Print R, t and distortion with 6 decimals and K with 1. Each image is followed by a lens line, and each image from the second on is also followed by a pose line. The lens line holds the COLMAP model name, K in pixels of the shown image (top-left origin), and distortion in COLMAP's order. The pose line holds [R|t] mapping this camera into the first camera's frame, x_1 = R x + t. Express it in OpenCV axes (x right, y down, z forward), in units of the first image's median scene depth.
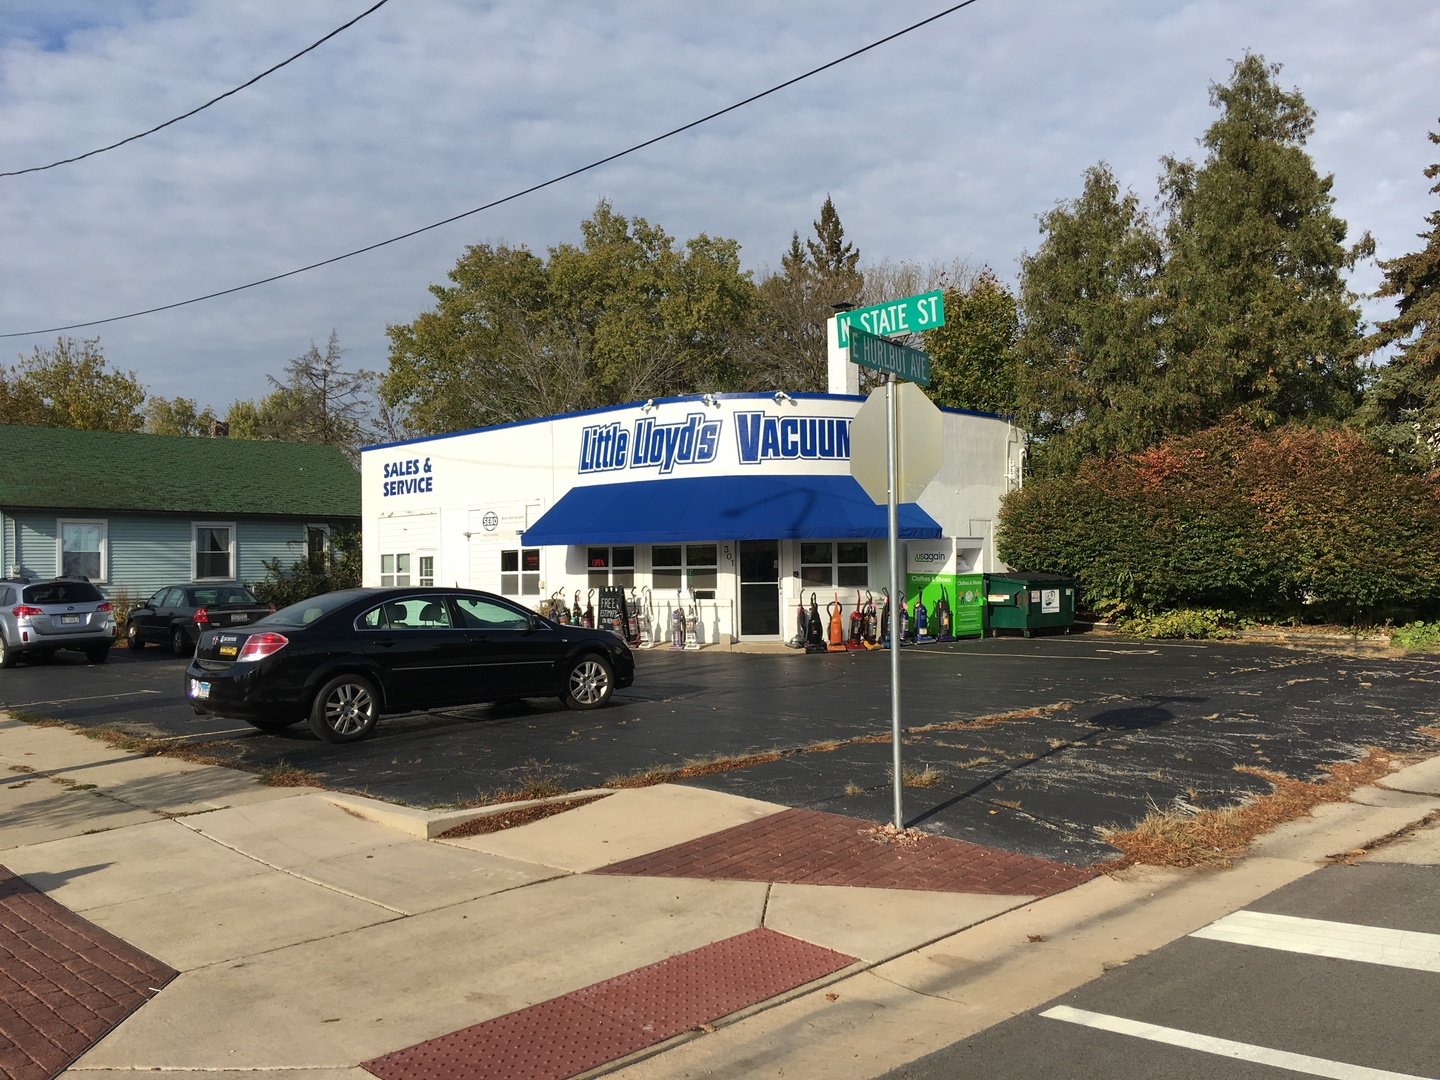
lens RADIAL K [[1195.6, 0, 720.0], [0, 1195.6, 540.0], [0, 0, 1]] dist [0.111376, -0.158236]
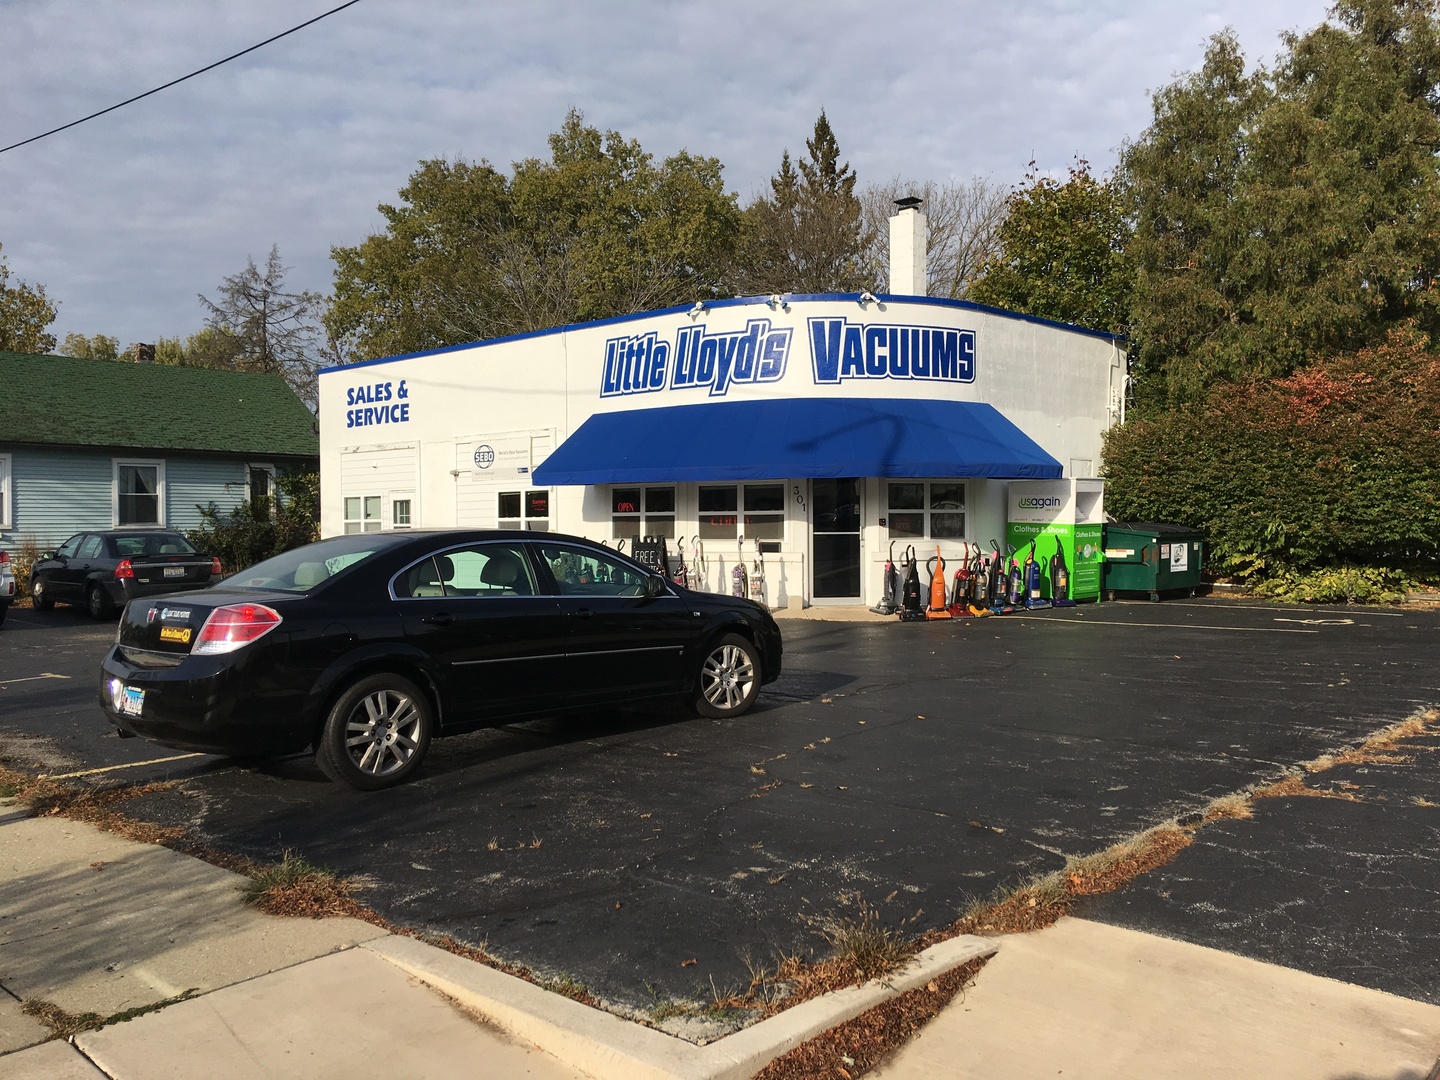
lens RADIAL K [[1195.6, 0, 720.0], [0, 1195.6, 540.0], [0, 0, 1]] dist [0.111376, -0.158236]
pose [[0.998639, 0.006060, 0.051807, -0.081442], [-0.008028, 0.999251, 0.037851, 0.010125], [-0.051539, -0.038216, 0.997940, 0.189239]]
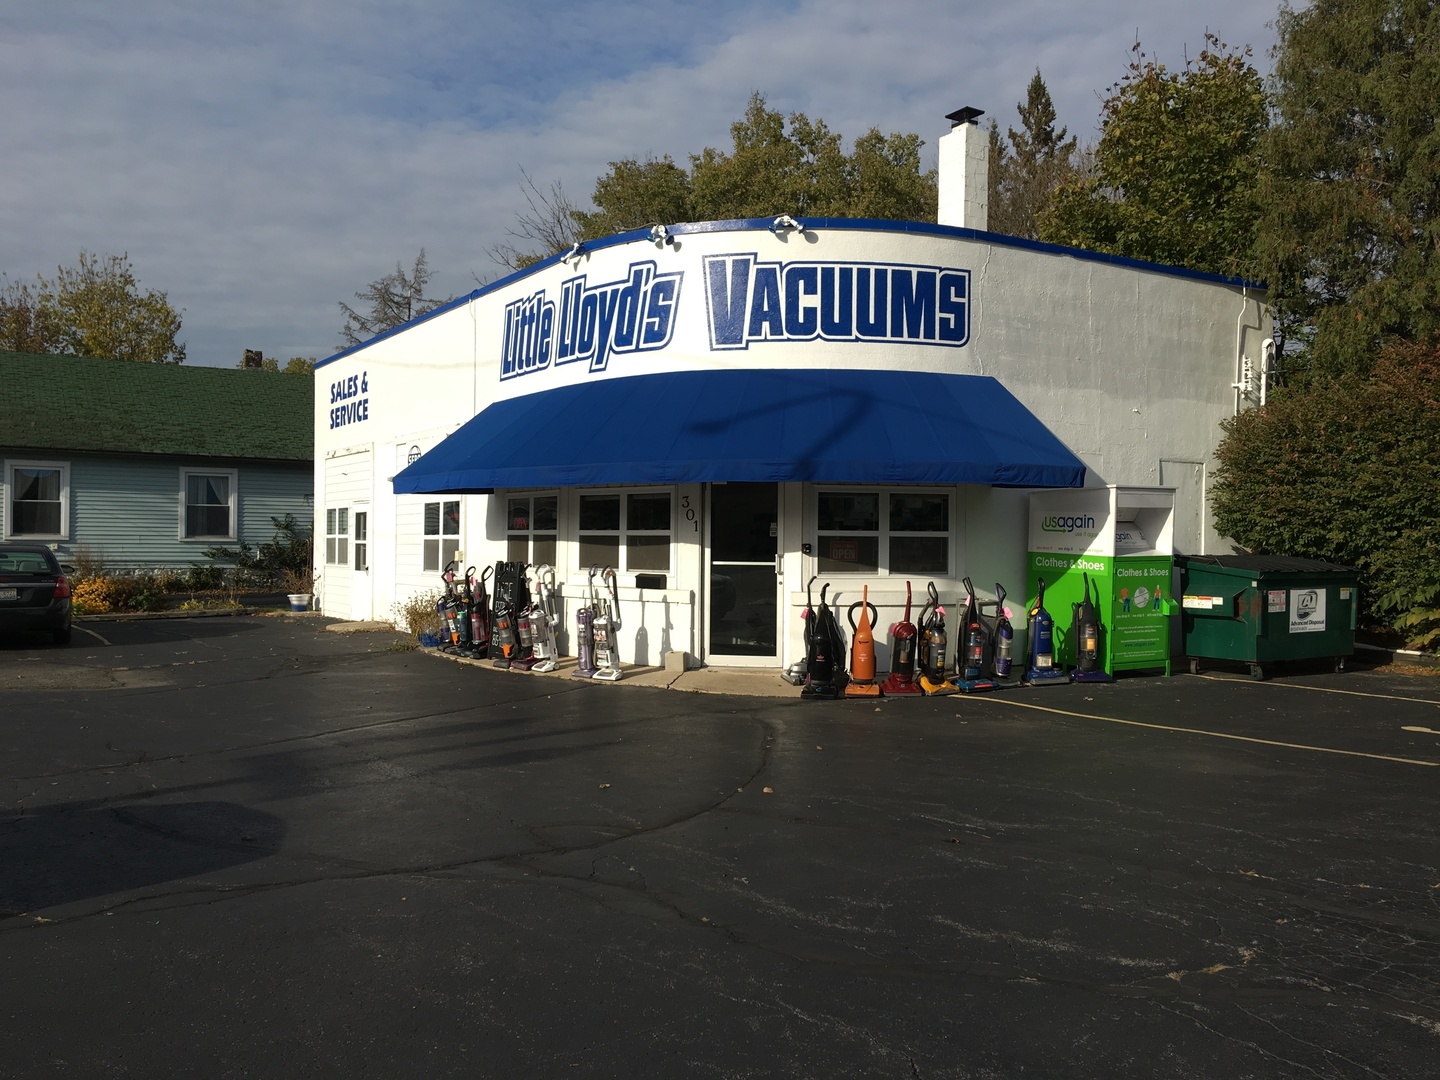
lens RADIAL K [[1195.6, 0, 720.0], [0, 1195.6, 540.0], [0, 0, 1]] dist [0.111376, -0.158236]
pose [[0.979568, 0.021692, -0.199942, 0.126089], [-0.016896, 0.999528, 0.025662, 0.010296], [0.200405, -0.021759, 0.979472, 0.420259]]
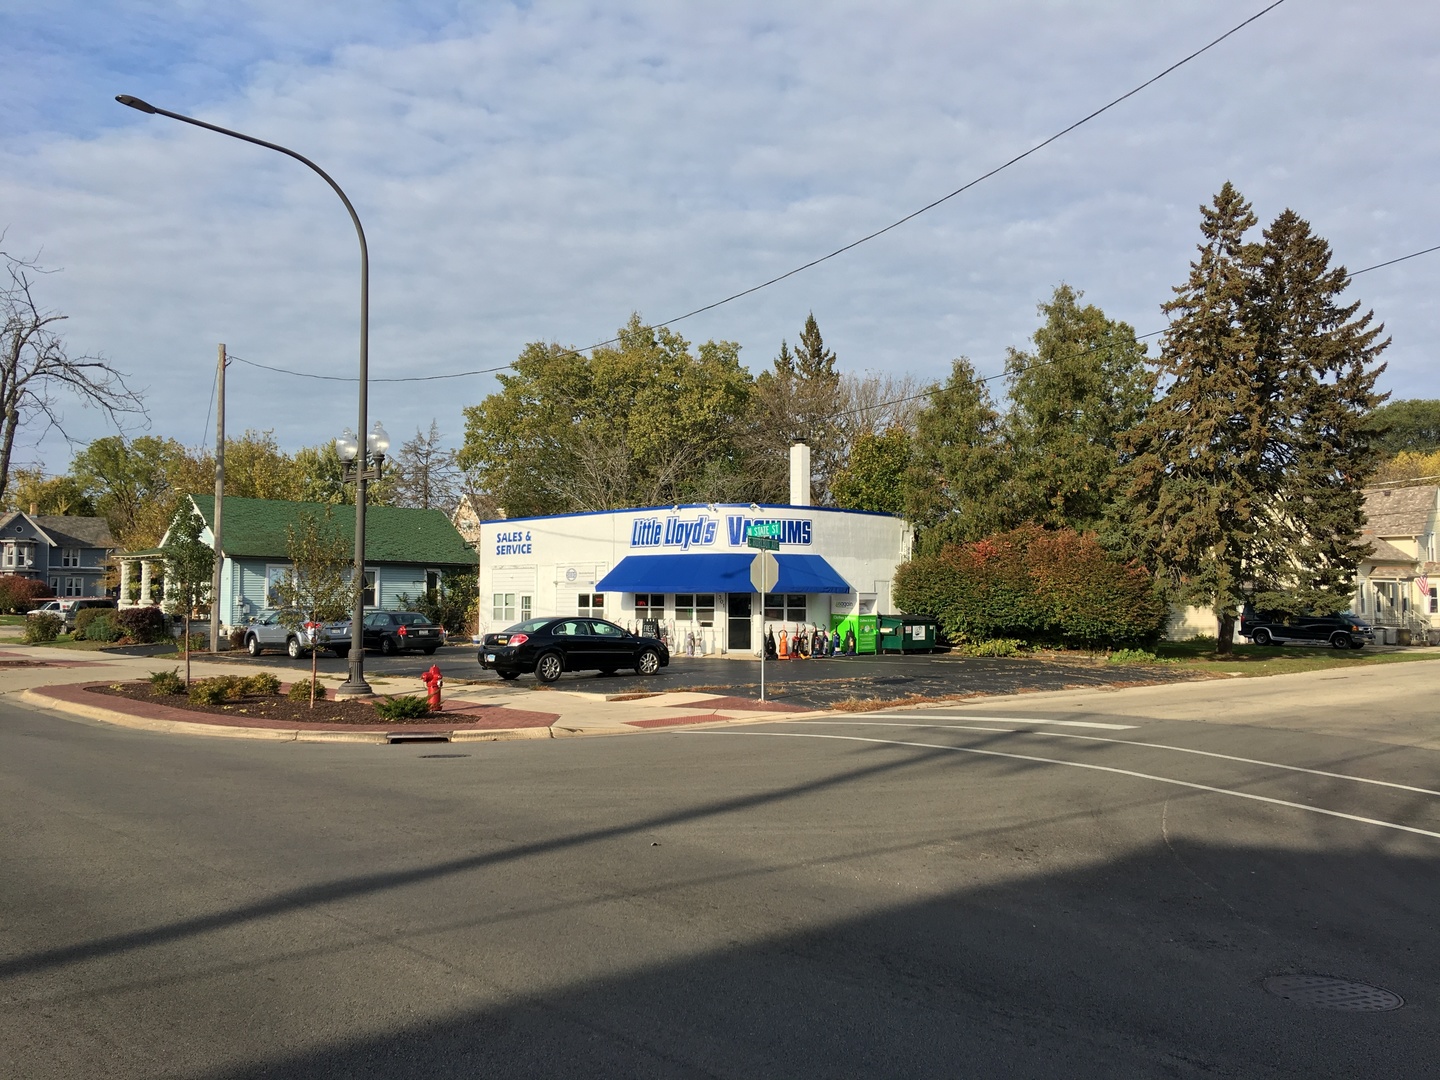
lens RADIAL K [[1189.5, 0, 702.9], [0, 1189.5, 535.6], [0, 0, 1]] dist [0.089436, -0.155930]
pose [[0.999563, 0.018615, -0.022972, 0.016809], [-0.019305, 0.999356, -0.030233, -0.025948], [0.022395, 0.030663, 0.999279, -0.619671]]
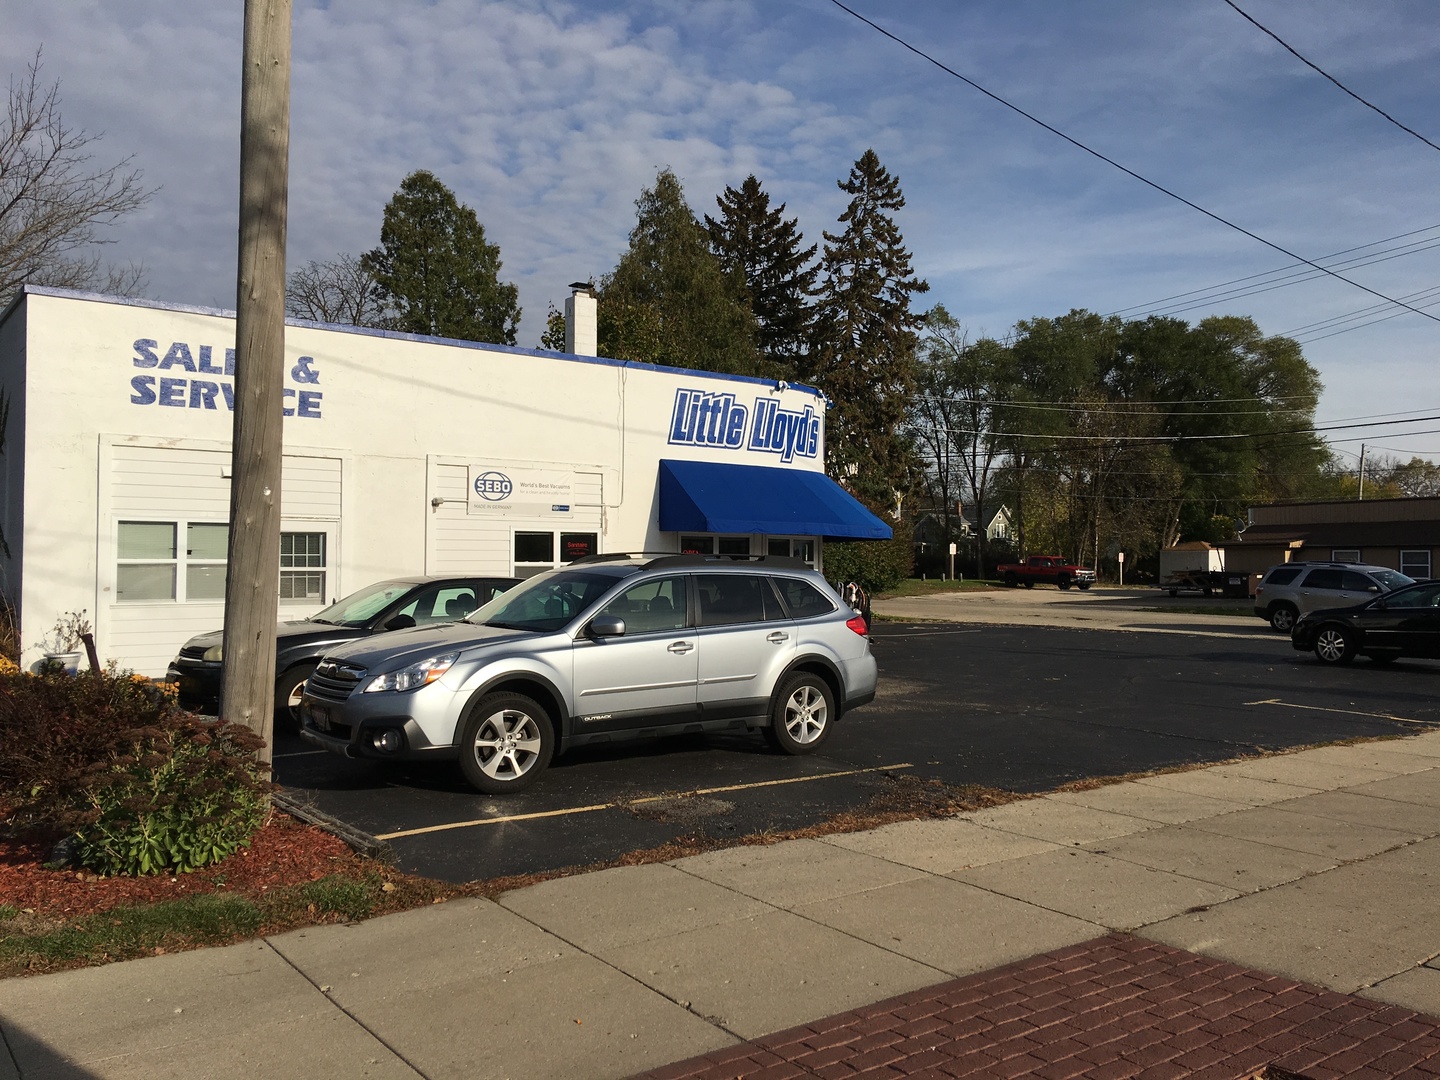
lens RADIAL K [[1151.1, 0, 723.3], [0, 1151.1, 552.9], [0, 0, 1]] dist [0.098883, -0.145688]
pose [[0.149212, 0.024783, 0.988495, -0.909257], [-0.033750, 0.999231, -0.019958, 0.033790], [-0.988229, -0.030384, 0.149933, 0.874254]]
